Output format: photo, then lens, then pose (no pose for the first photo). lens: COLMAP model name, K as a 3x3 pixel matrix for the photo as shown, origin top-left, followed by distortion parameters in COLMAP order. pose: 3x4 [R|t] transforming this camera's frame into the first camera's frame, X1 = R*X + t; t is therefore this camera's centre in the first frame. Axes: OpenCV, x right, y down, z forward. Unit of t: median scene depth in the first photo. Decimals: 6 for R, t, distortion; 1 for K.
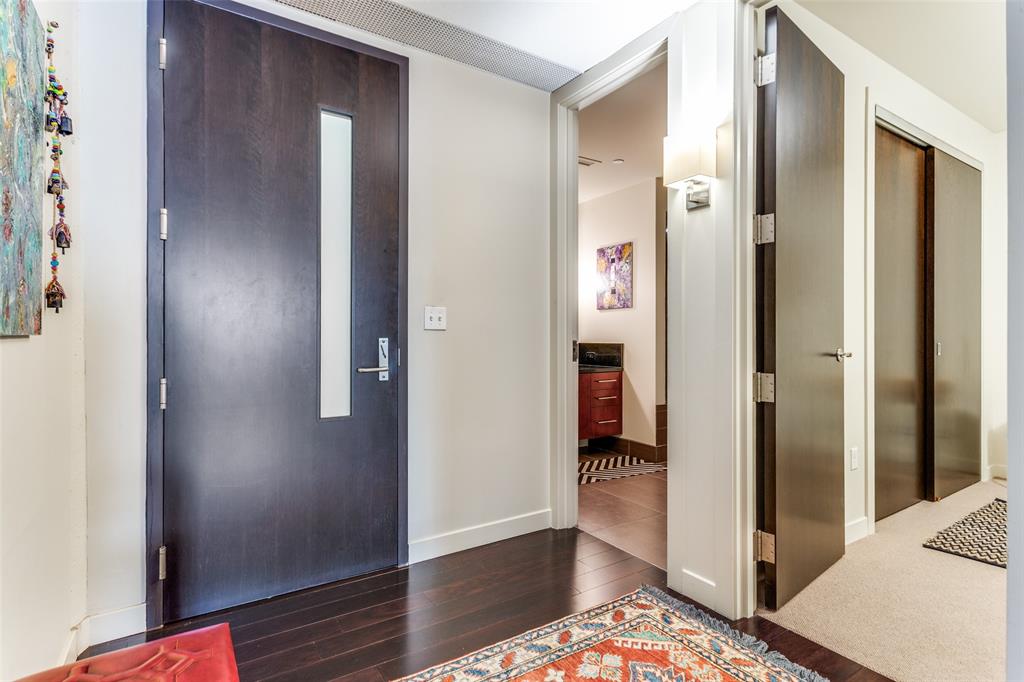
lens RADIAL K [[491.4, 0, 510.7], [0, 491.4, 350.3], [0, 0, 1]] dist [0.002969, 0.000055]
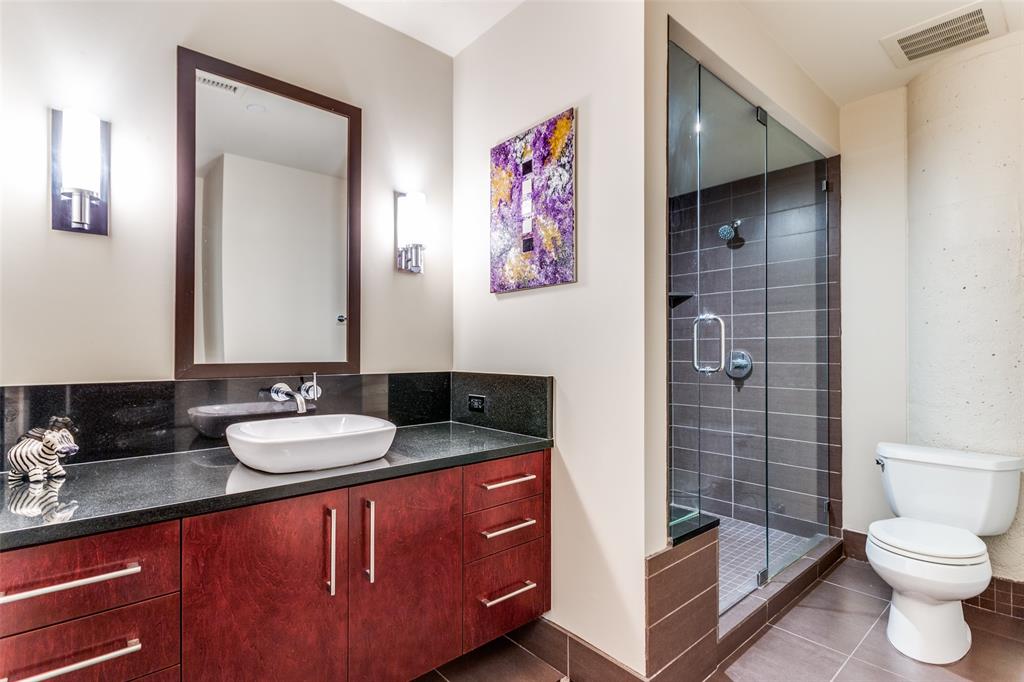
lens RADIAL K [[491.4, 0, 510.7], [0, 491.4, 350.3], [0, 0, 1]] dist [0.002969, 0.000055]
pose [[0.989704, 0.006576, 0.142982, 0.139441], [-0.001965, 0.999474, -0.032364, -0.021561], [-0.143119, 0.031750, 0.989196, 0.615109]]
